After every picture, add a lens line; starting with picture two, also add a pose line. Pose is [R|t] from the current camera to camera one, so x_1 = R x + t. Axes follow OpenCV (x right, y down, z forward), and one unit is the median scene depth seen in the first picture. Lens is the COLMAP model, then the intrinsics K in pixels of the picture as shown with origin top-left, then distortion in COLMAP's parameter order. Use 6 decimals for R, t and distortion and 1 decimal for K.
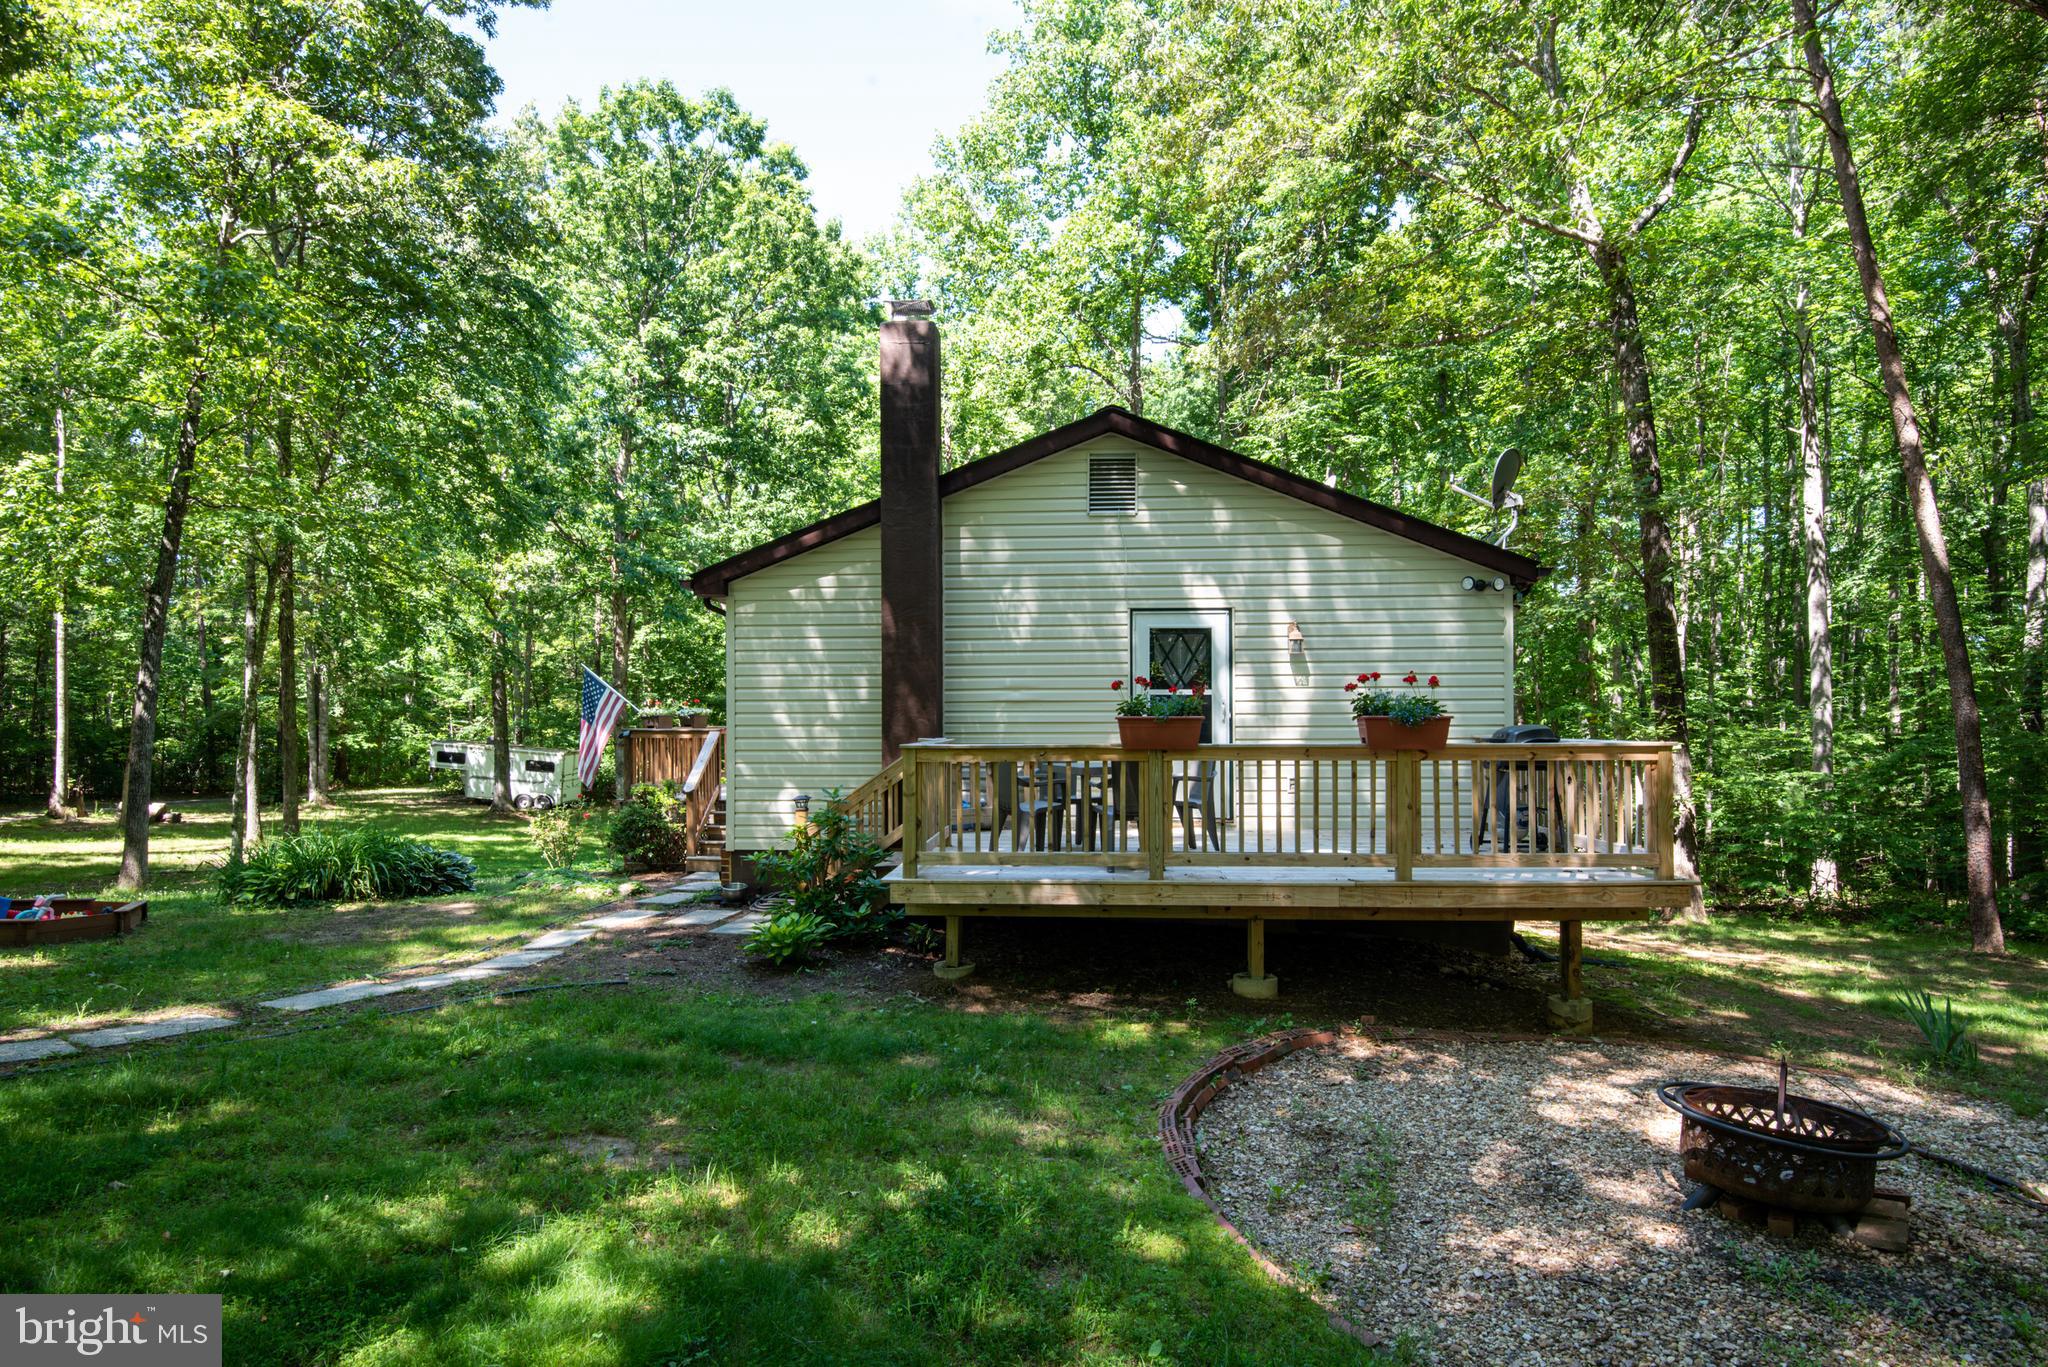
lens RADIAL K [[1183.2, 0, 1029.7], [0, 1183.2, 794.6], [0, 0, 1]] dist [0.004797, -0.029958]
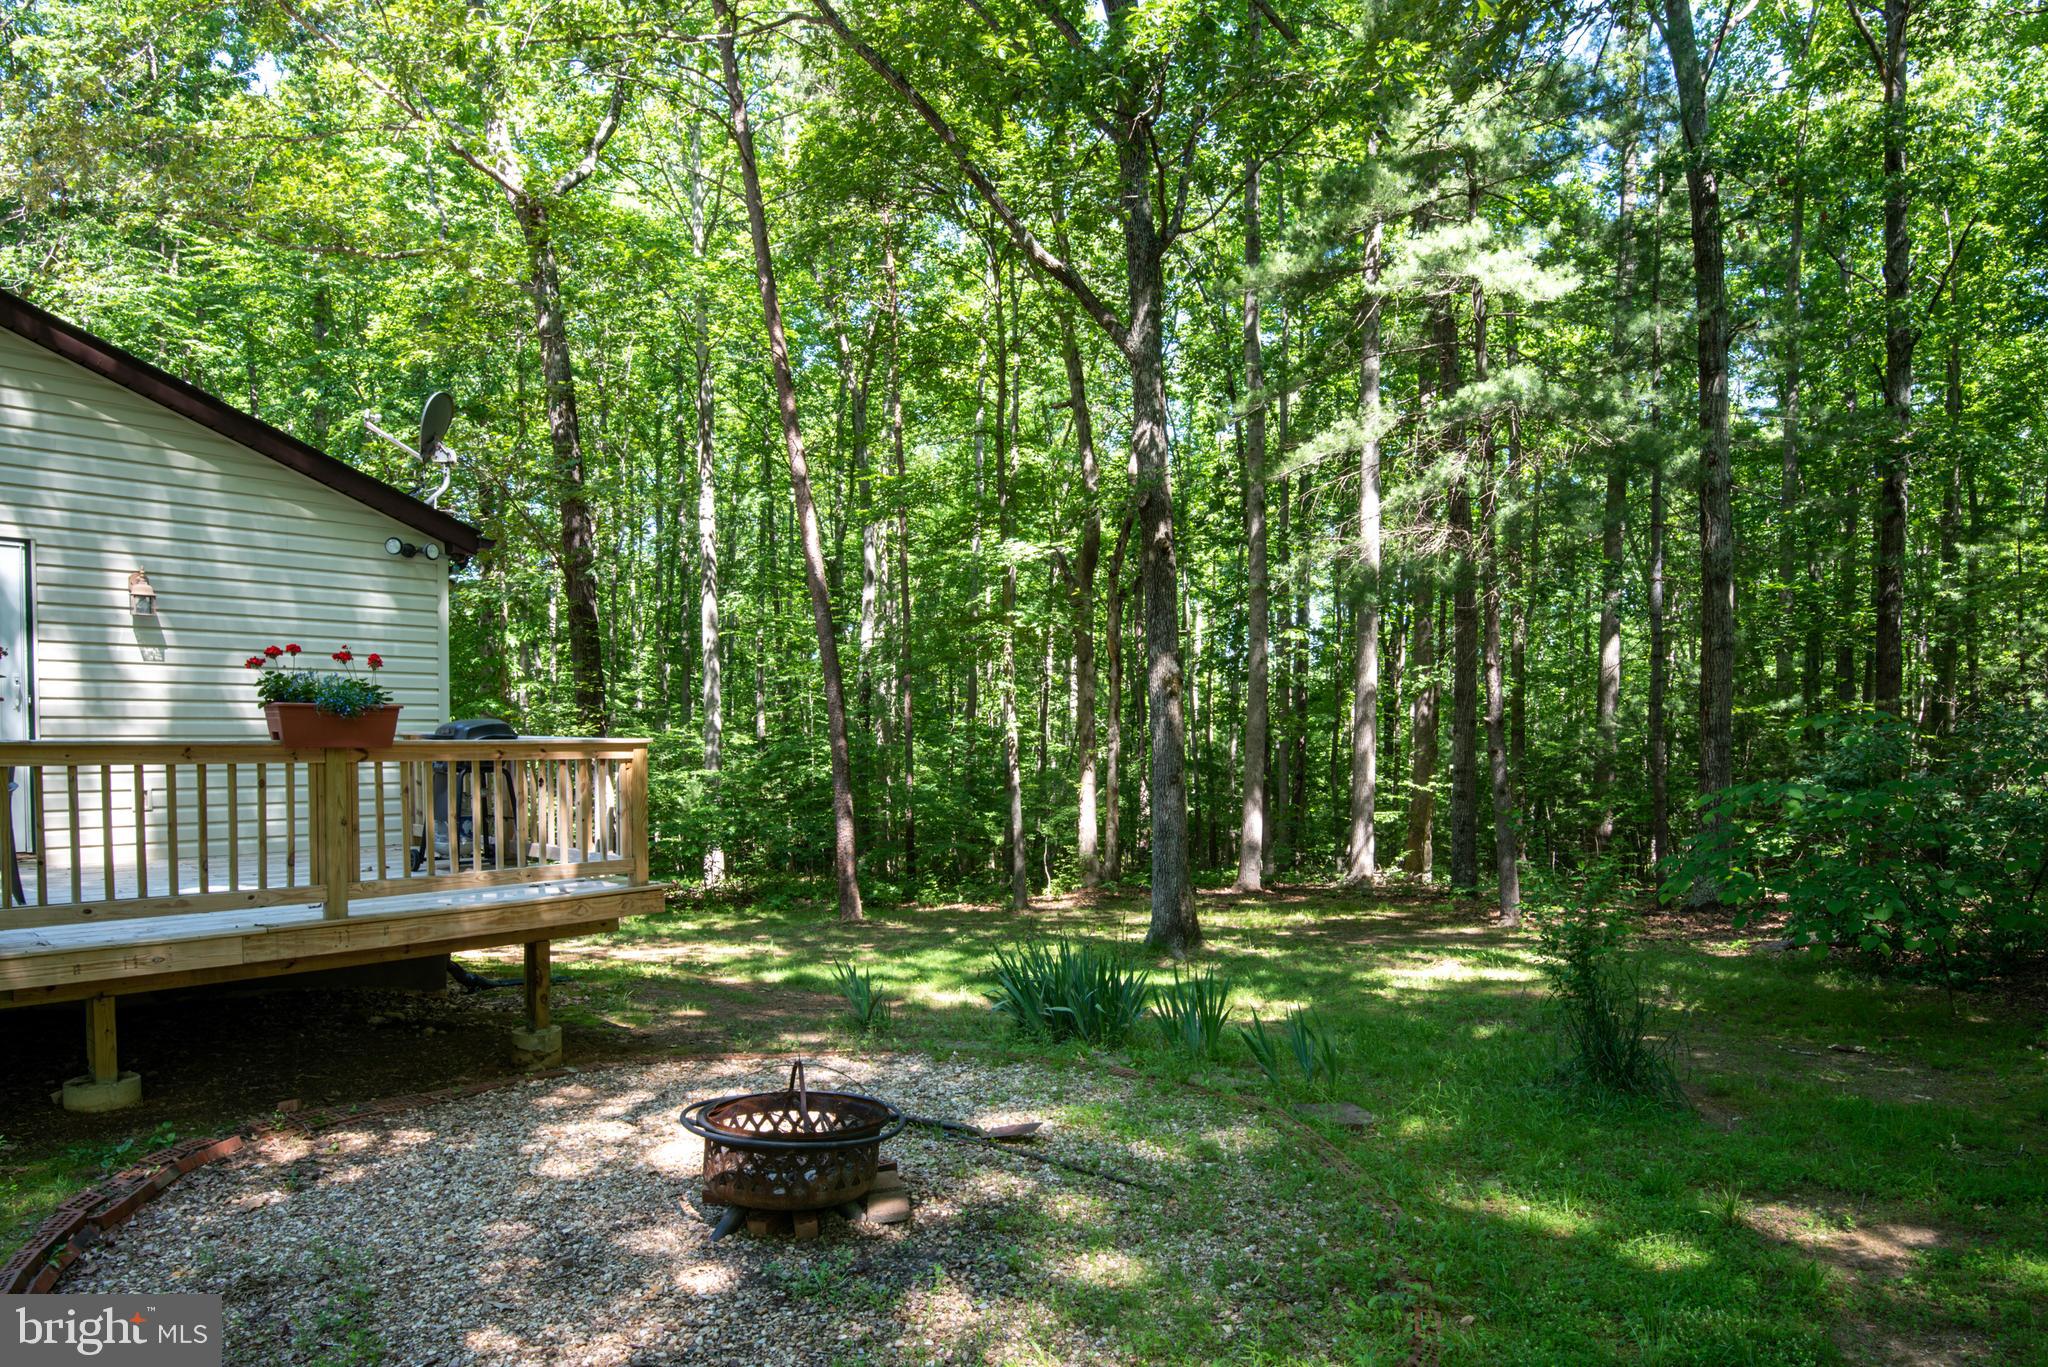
lens RADIAL K [[1183.2, 0, 1029.7], [0, 1183.2, 794.6], [0, 0, 1]] dist [0.004797, -0.029958]
pose [[0.612236, -0.032668, 0.790000, -0.012702], [0.035265, 0.999280, 0.013992, -0.002685], [-0.789888, 0.019293, 0.612948, 0.169296]]
